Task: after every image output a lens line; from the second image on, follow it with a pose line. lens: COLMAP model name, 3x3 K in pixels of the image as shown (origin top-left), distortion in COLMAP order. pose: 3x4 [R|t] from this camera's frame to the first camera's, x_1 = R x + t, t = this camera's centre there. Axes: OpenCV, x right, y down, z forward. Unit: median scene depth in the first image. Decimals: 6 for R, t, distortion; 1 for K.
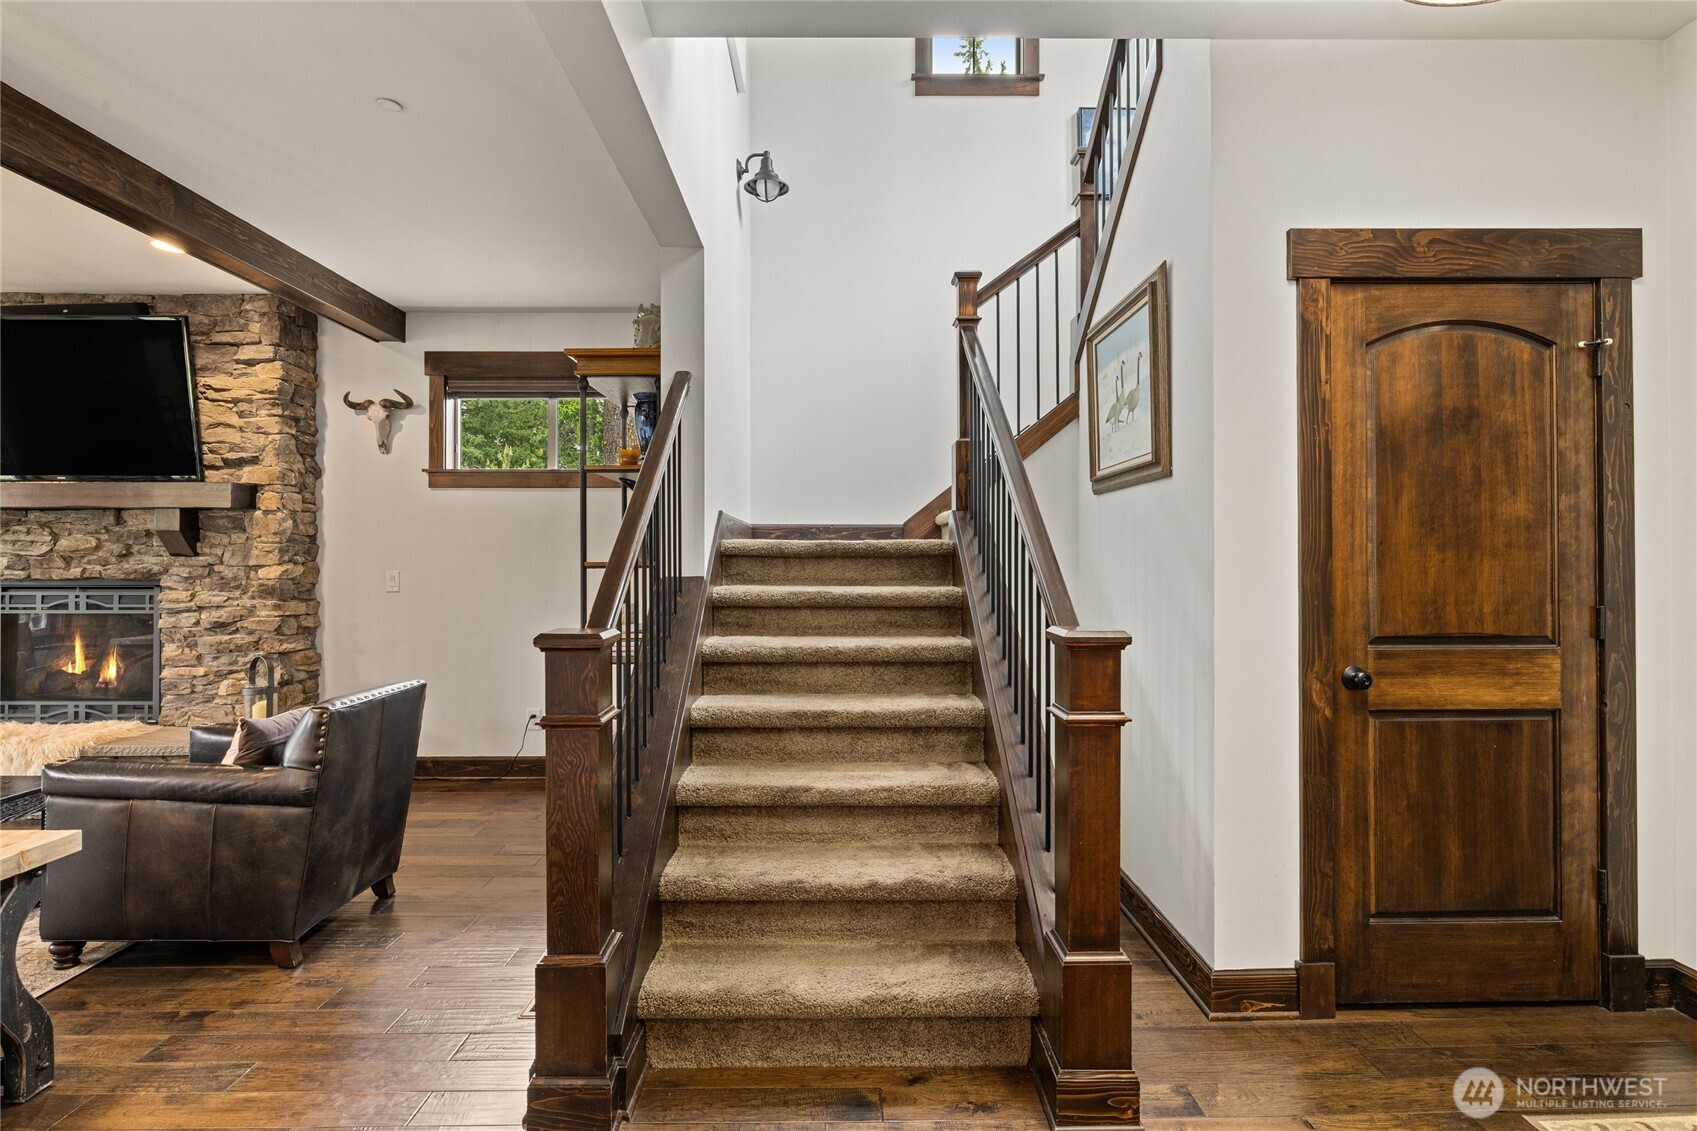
lens RADIAL K [[853.5, 0, 843.9], [0, 853.5, 548.9], [0, 0, 1]] dist [-0.000127, -0.000251]
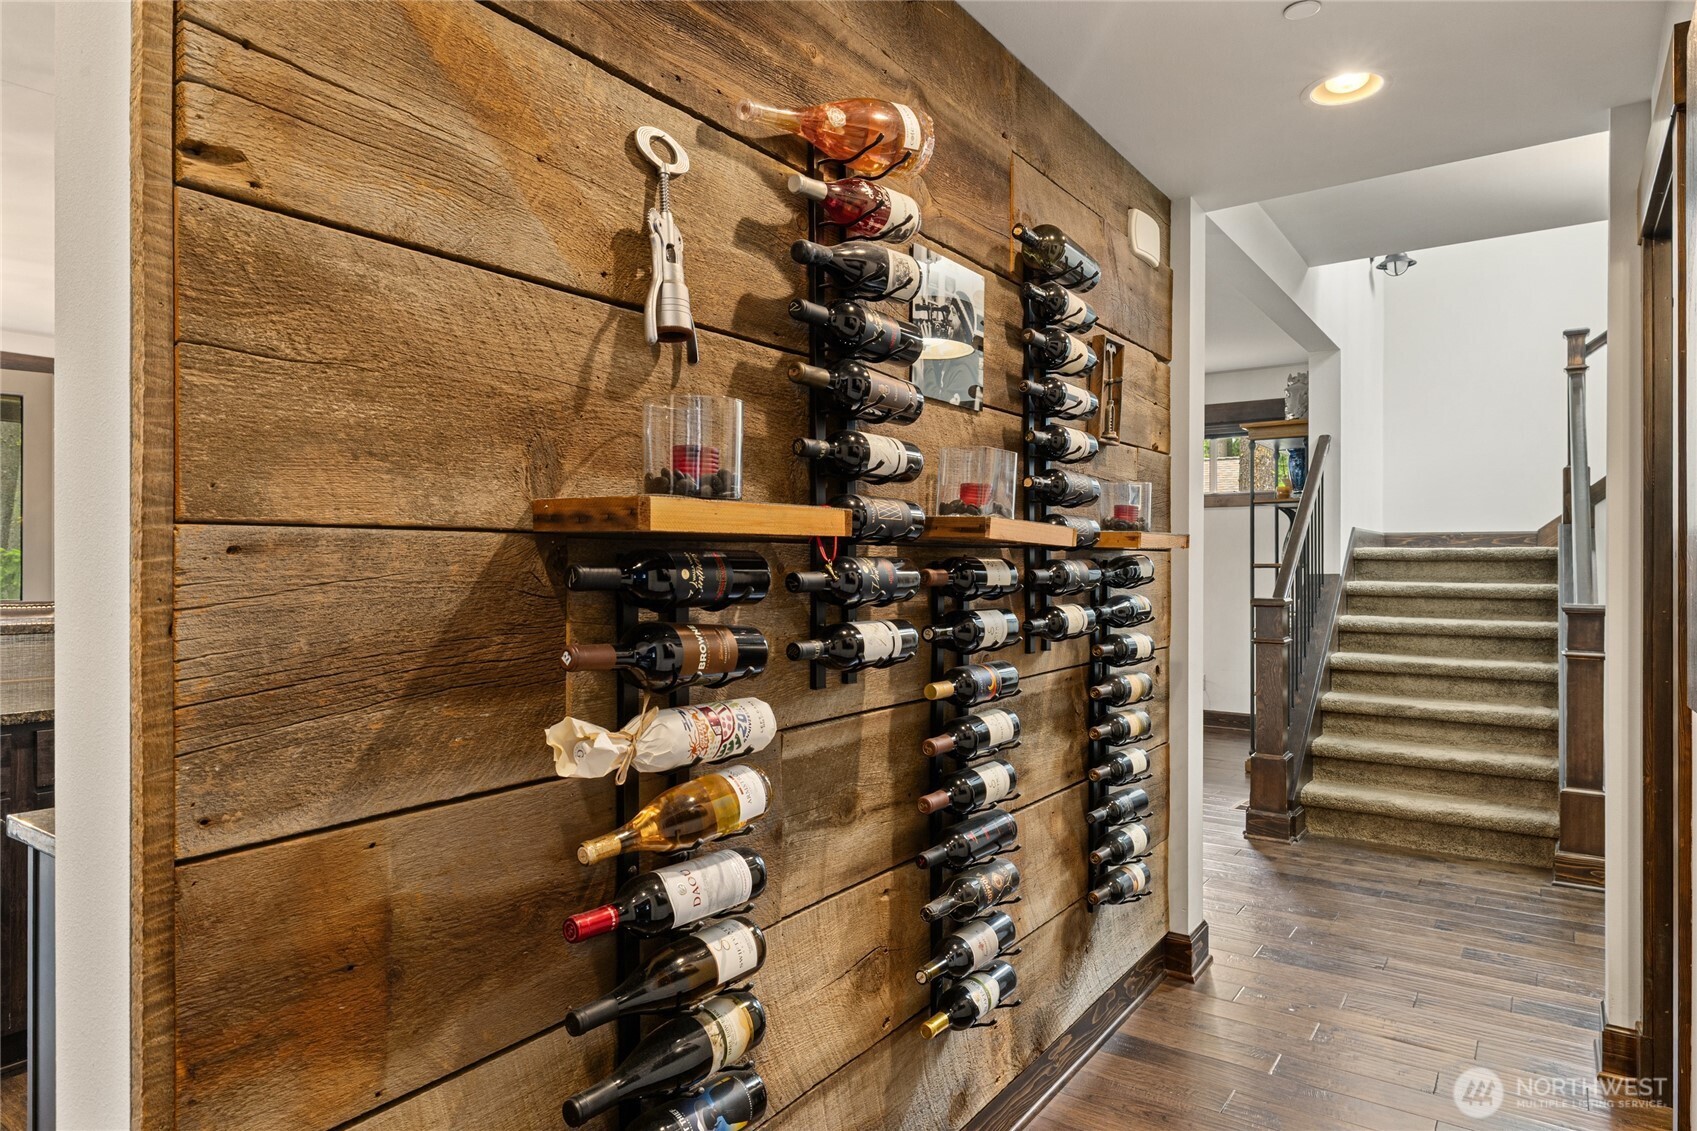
lens RADIAL K [[993.6, 0, 848.5], [0, 993.6, 565.5], [0, 0, 1]] dist [-0.002086, -0.000021]
pose [[0.811201, 0.004818, -0.584747, 0.153509], [0.005822, 0.999850, 0.016315, -0.015602], [0.584738, -0.016639, 0.811052, -0.907199]]
